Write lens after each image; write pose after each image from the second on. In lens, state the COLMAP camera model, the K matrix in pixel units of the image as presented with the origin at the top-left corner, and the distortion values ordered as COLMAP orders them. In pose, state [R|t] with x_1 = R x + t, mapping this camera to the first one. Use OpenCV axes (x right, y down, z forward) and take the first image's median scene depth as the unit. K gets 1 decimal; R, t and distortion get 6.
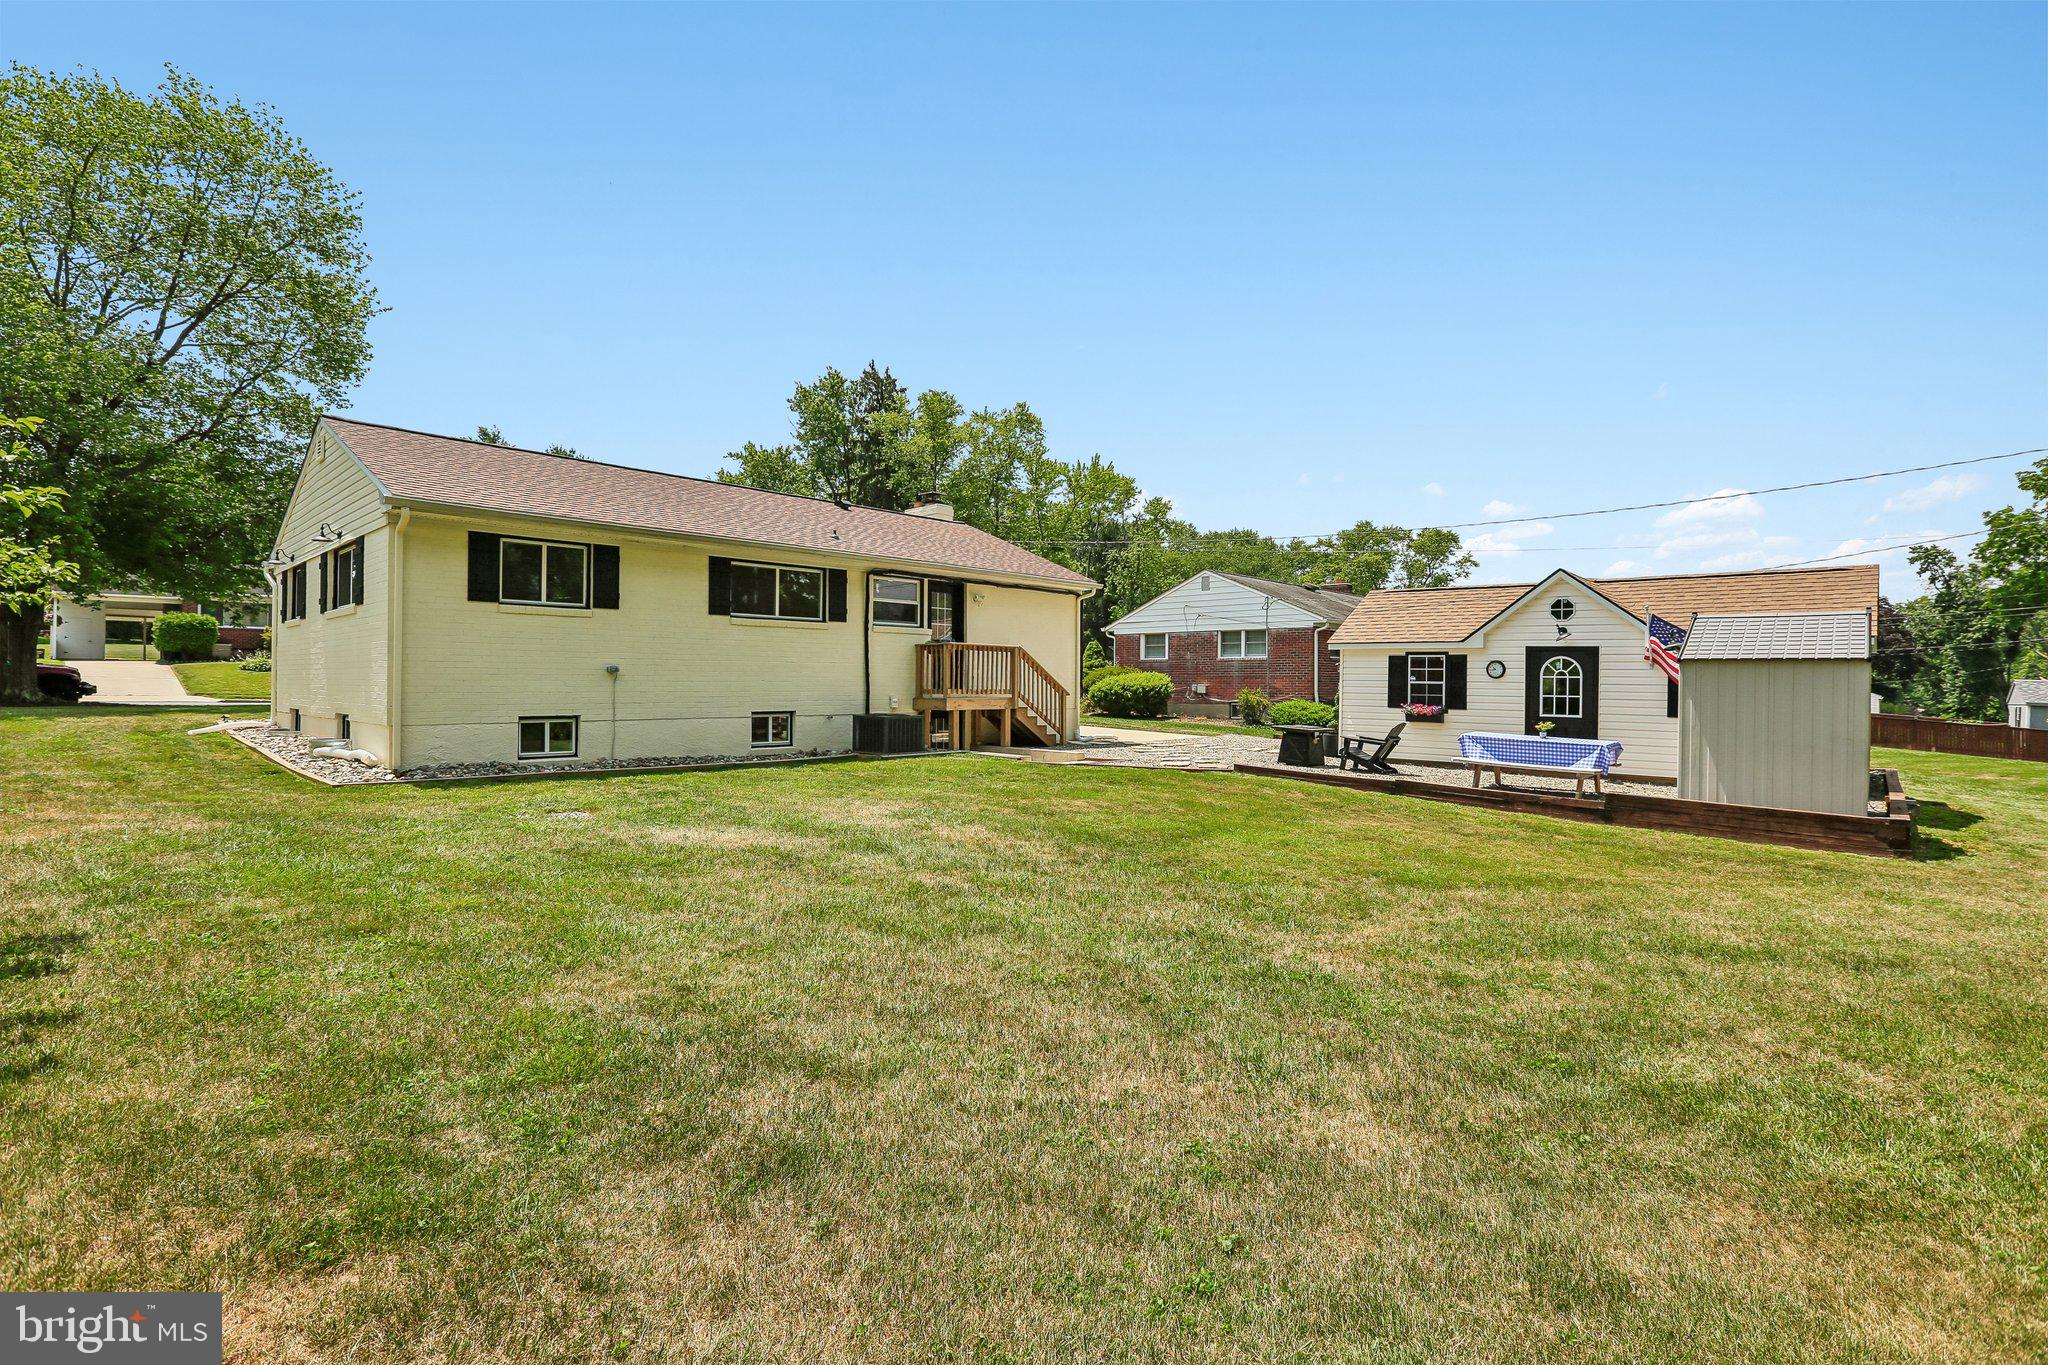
lens RADIAL K [[969.8, 0, 1026.5], [0, 969.8, 684.7], [0, 0, 1]] dist [-0.054068, 0.019686]
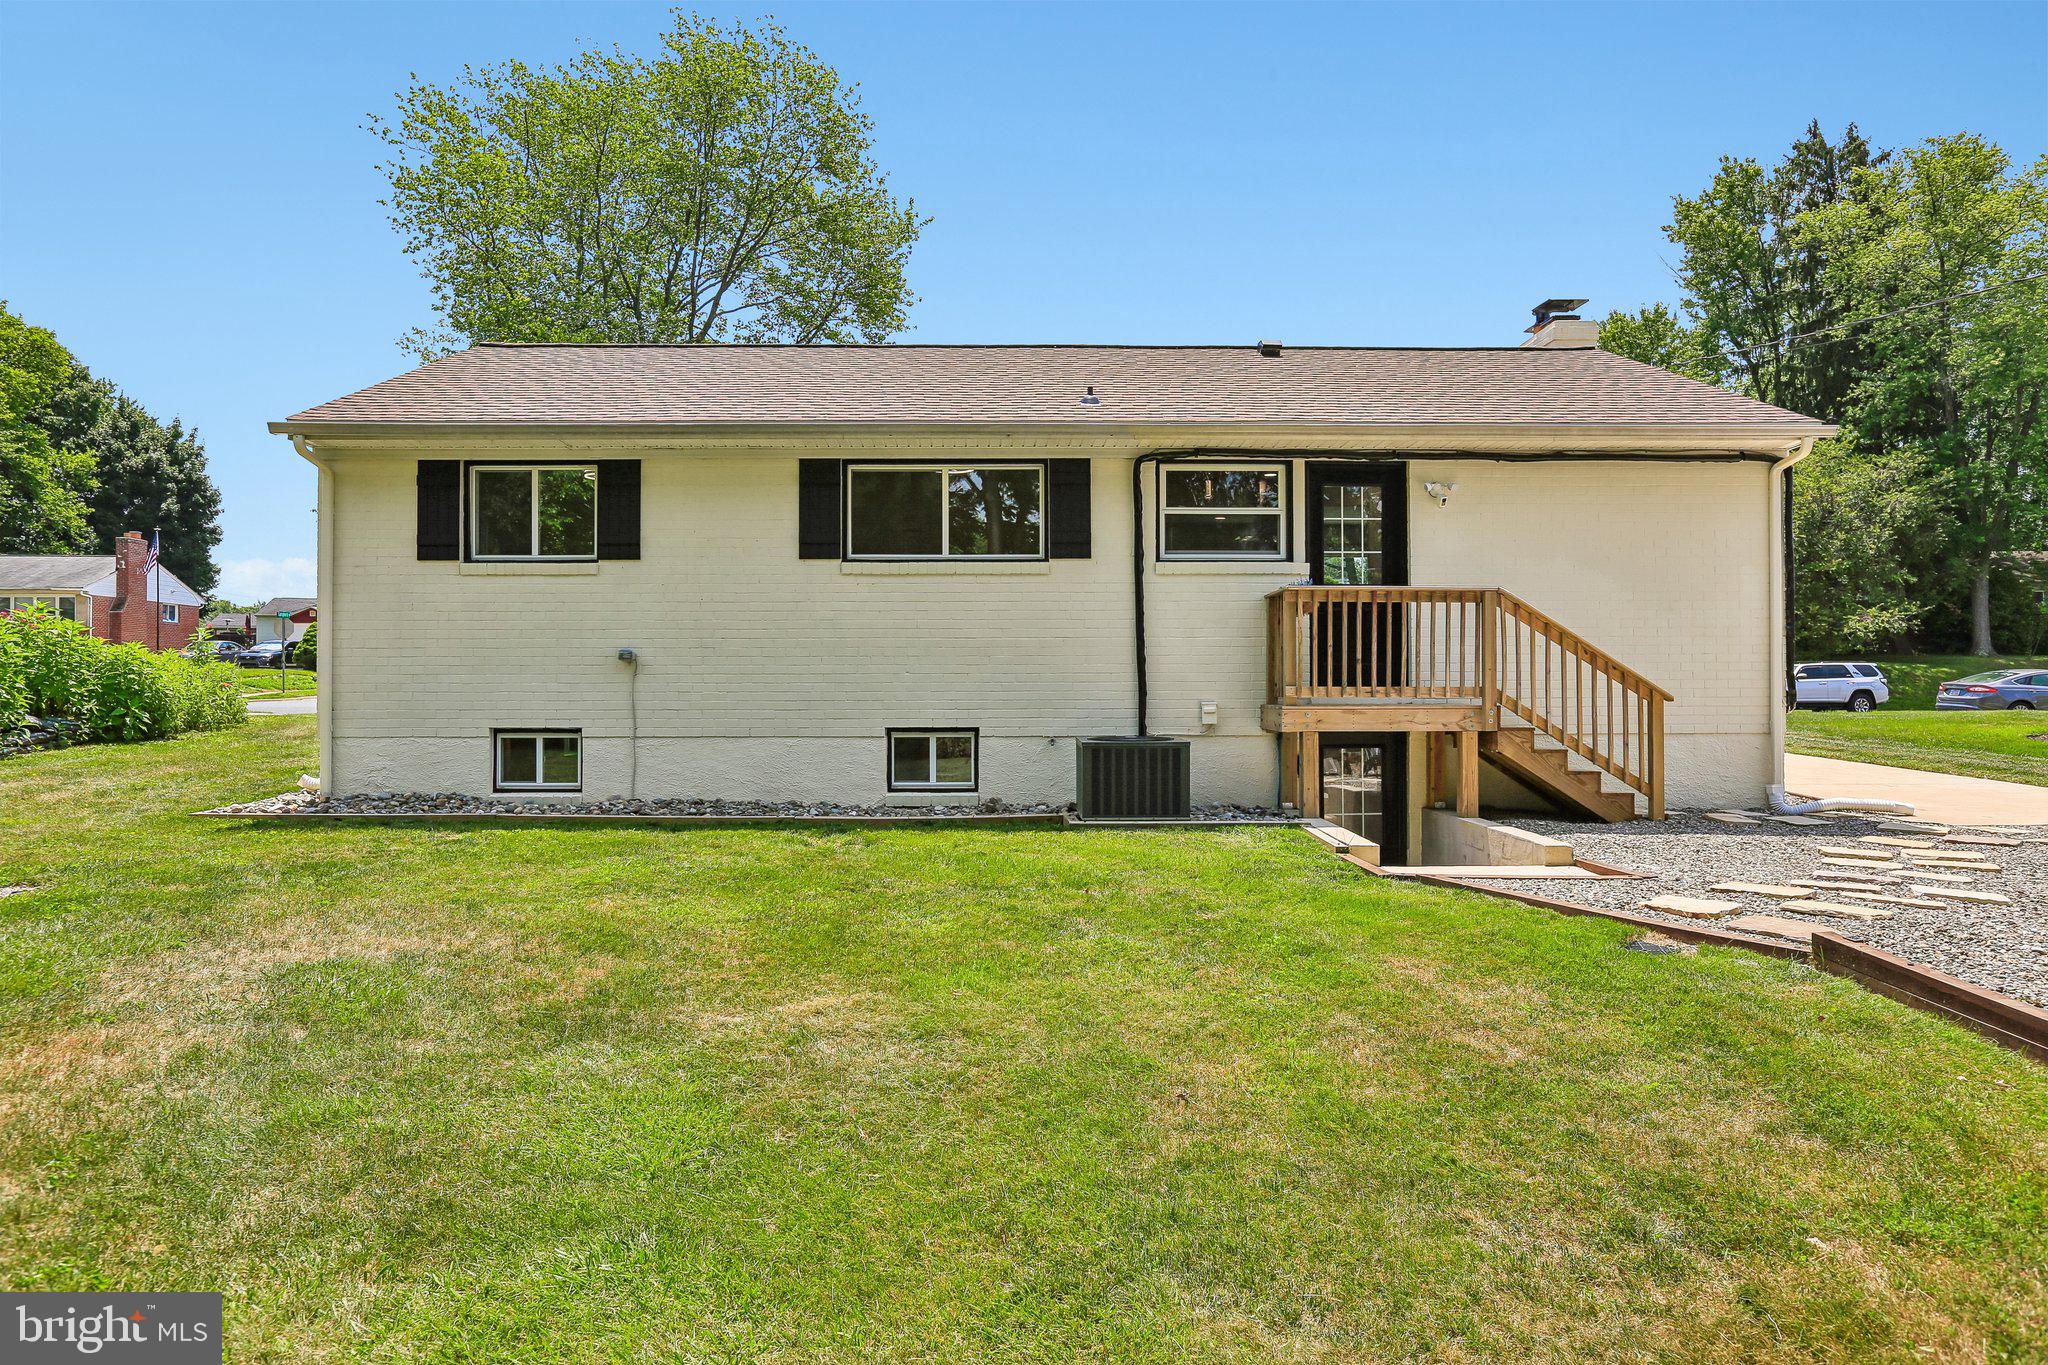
lens RADIAL K [[1307.8, 0, 1022.3], [0, 1307.8, 668.7], [0, 0, 1]] dist [-0.004404, 0.009160]
pose [[0.683483, -0.017425, -0.729759, 0.293385], [0.003232, 0.999777, -0.020845, 0.008896], [0.729960, 0.011888, 0.683387, 0.479831]]
